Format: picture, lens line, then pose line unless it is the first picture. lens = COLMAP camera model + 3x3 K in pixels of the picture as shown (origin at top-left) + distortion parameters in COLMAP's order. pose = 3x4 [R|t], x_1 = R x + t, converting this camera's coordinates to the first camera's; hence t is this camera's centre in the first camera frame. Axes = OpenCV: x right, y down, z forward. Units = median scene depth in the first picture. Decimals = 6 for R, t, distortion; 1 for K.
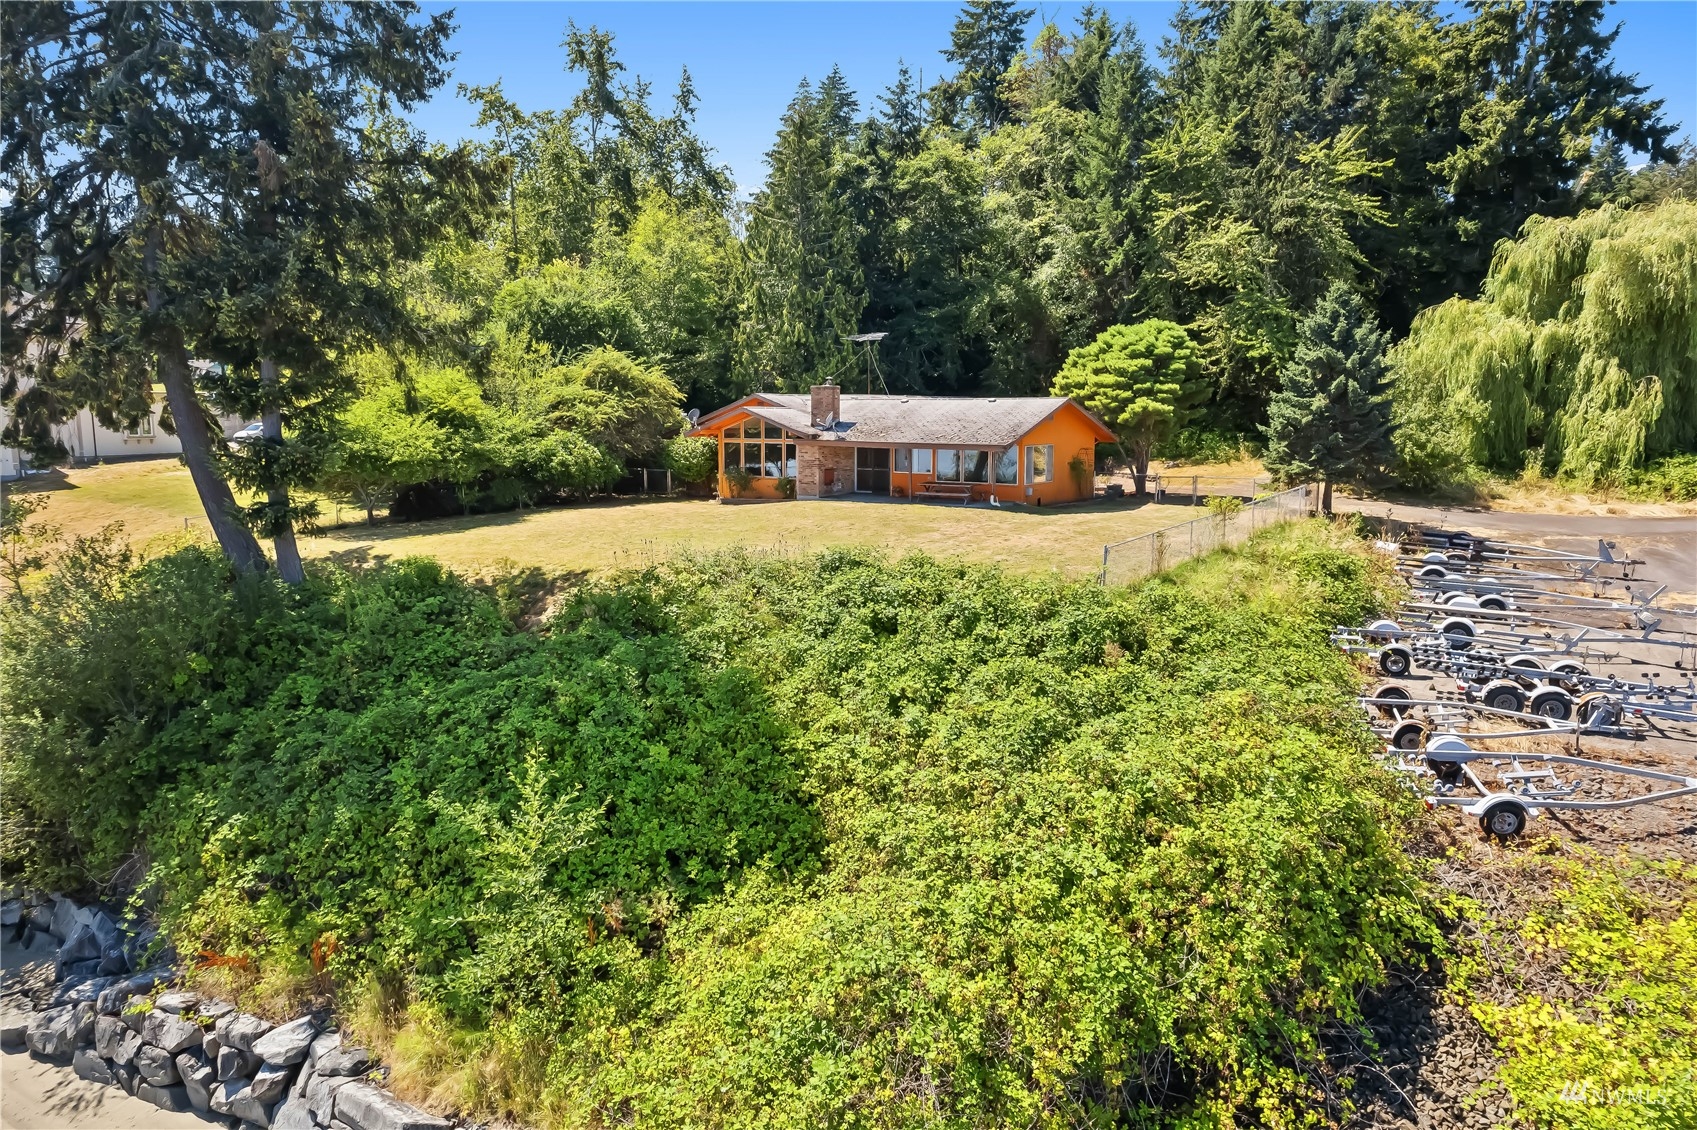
lens RADIAL K [[1112.5, 0, 850.9], [0, 1112.5, 553.0], [0, 0, 1]] dist [-0.054699, 0.002875]
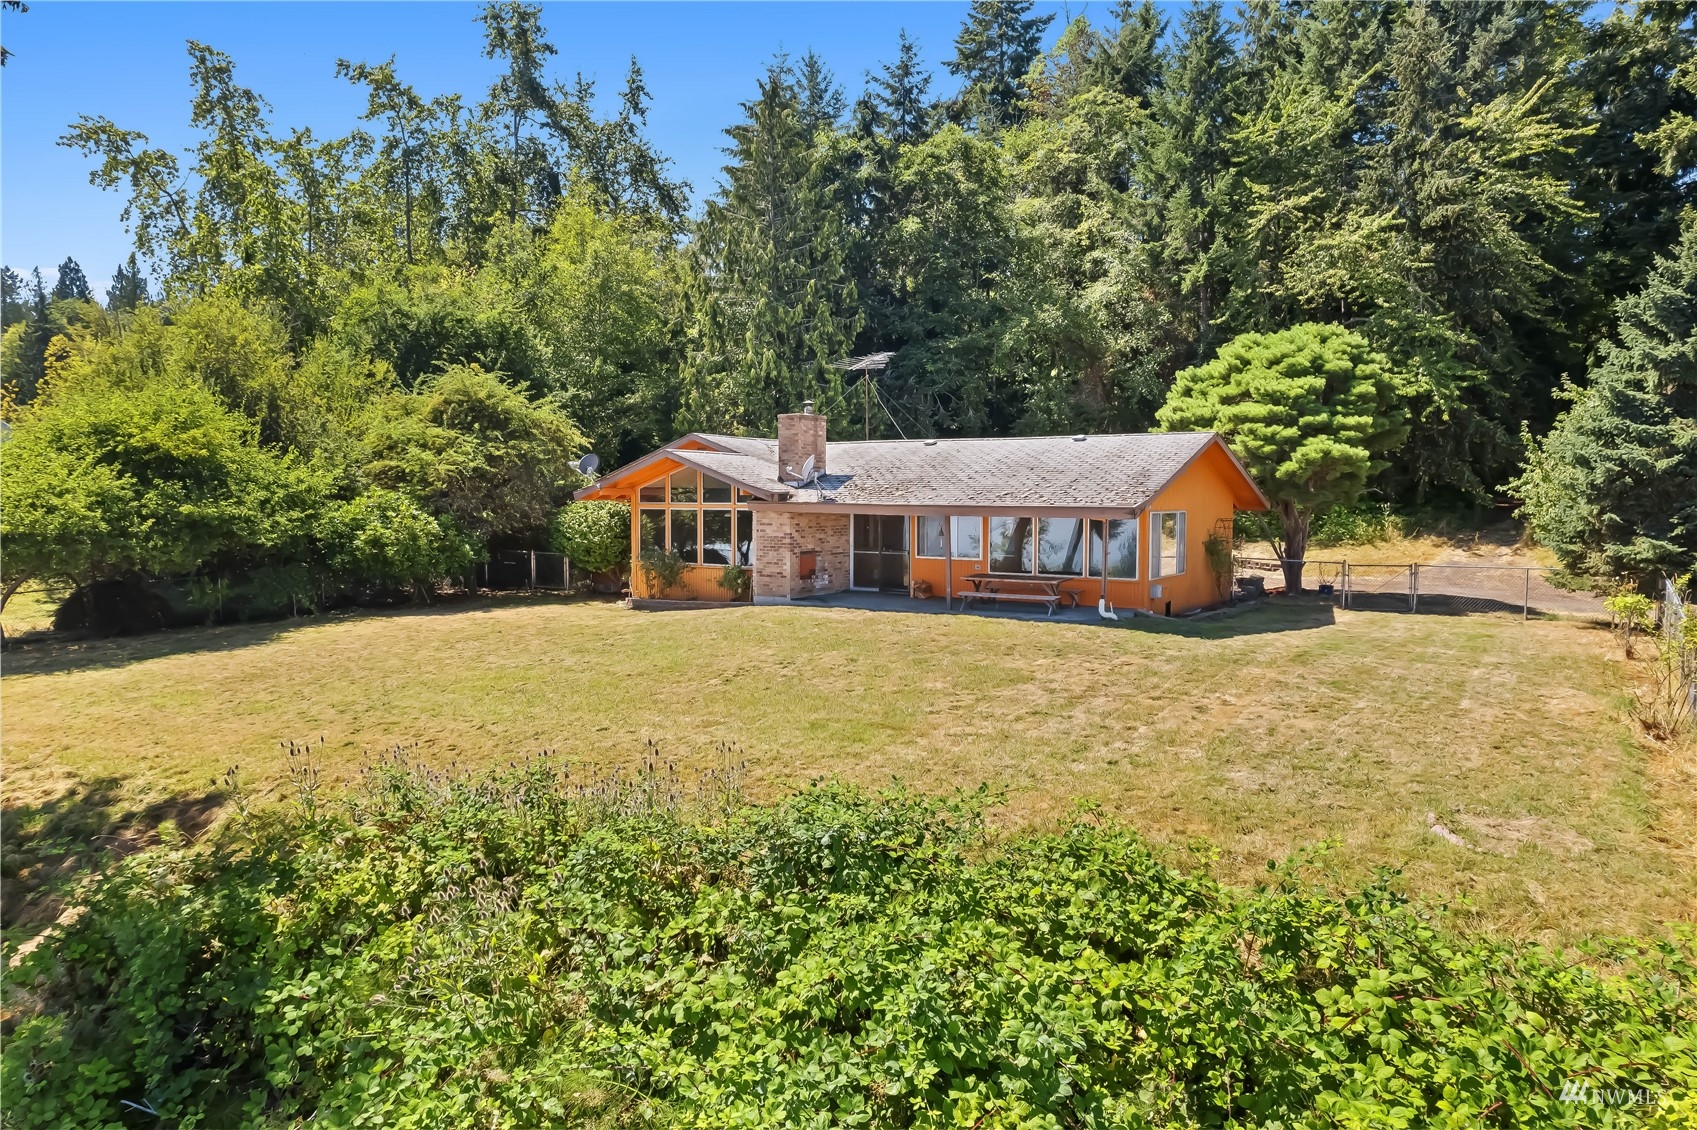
lens RADIAL K [[1112.5, 0, 847.9], [0, 1112.5, 559.1], [0, 0, 1]] dist [-0.054699, 0.002875]
pose [[0.999908, 0.001748, 0.013433, -0.004504], [-0.000790, 0.997477, -0.070990, -0.021715], [-0.013523, 0.070973, 0.997387, 0.299611]]
